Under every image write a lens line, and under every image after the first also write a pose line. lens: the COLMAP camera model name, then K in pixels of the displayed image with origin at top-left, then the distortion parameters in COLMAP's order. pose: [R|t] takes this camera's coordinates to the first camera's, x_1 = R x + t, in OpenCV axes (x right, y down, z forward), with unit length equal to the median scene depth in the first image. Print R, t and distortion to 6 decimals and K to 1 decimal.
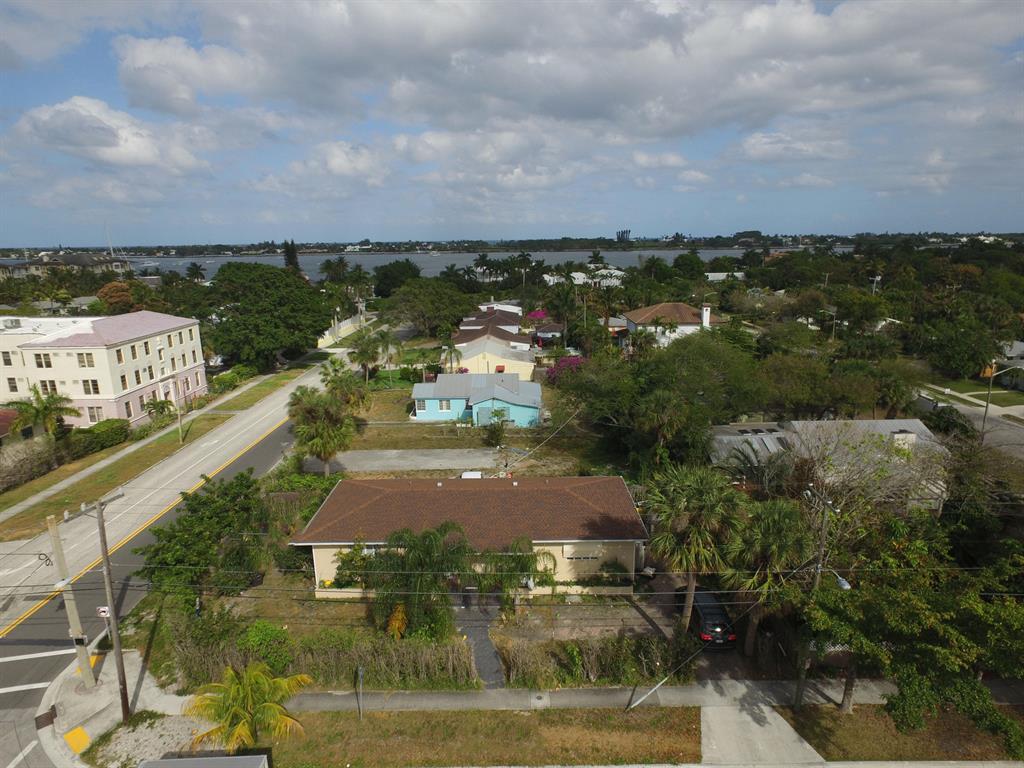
lens RADIAL K [[595.4, 0, 514.0], [0, 595.4, 383.3], [0, 0, 1]] dist [-0.013357, 0.014892]
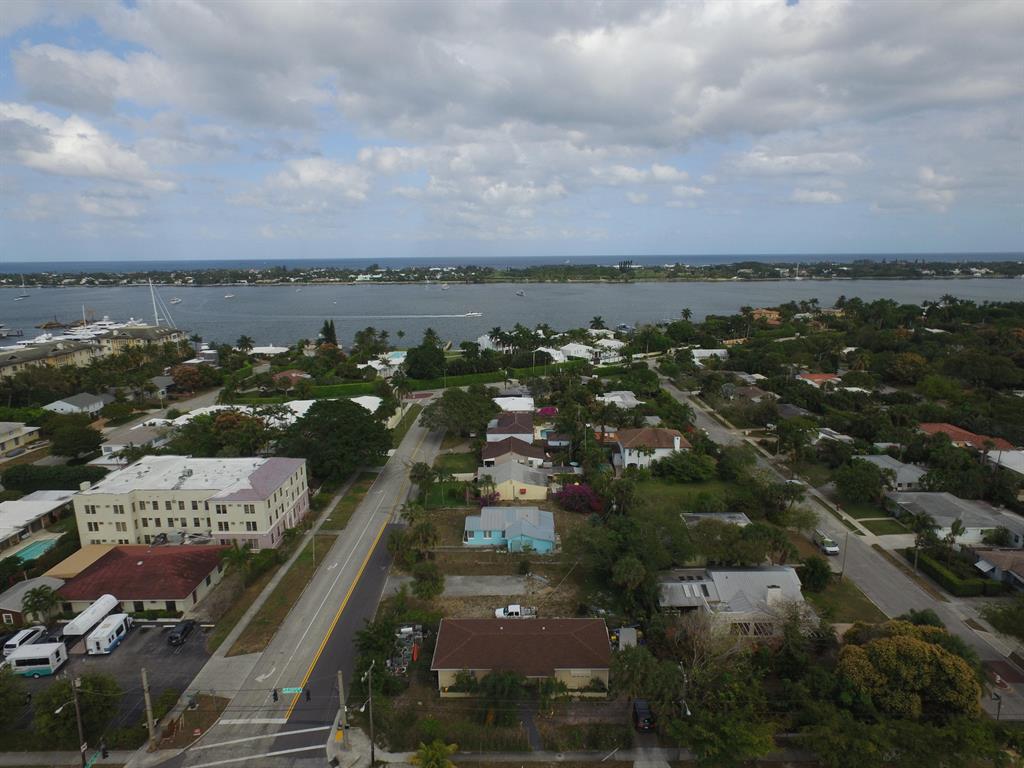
lens RADIAL K [[595.4, 0, 514.2], [0, 595.4, 387.5], [0, 0, 1]] dist [-0.013357, 0.014892]
pose [[0.999971, 0.006010, -0.004724, -0.059137], [-0.006085, 0.999853, -0.016029, -0.379481], [0.004627, 0.016058, 0.999860, -0.578794]]
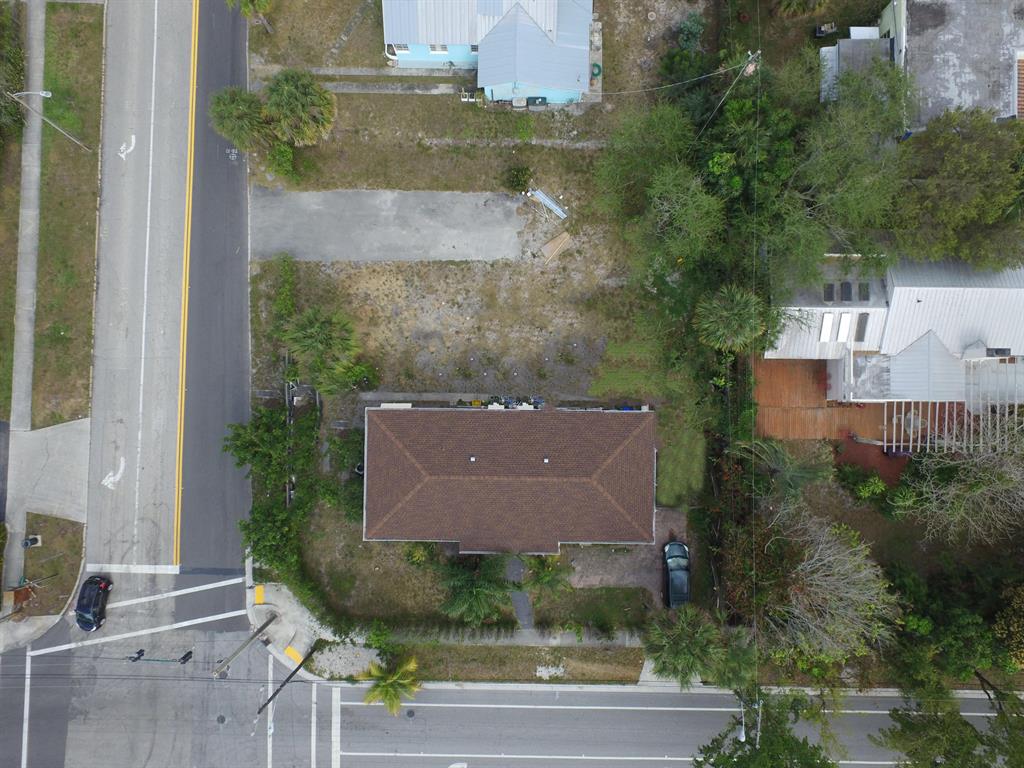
lens RADIAL K [[595.4, 0, 512.3], [0, 595.4, 384.6], [0, 0, 1]] dist [-0.013357, 0.014892]
pose [[0.999891, 0.012001, 0.008629, -0.048278], [-0.011442, 0.258776, 0.965869, -0.618636], [0.009359, -0.965863, 0.258886, 0.615902]]
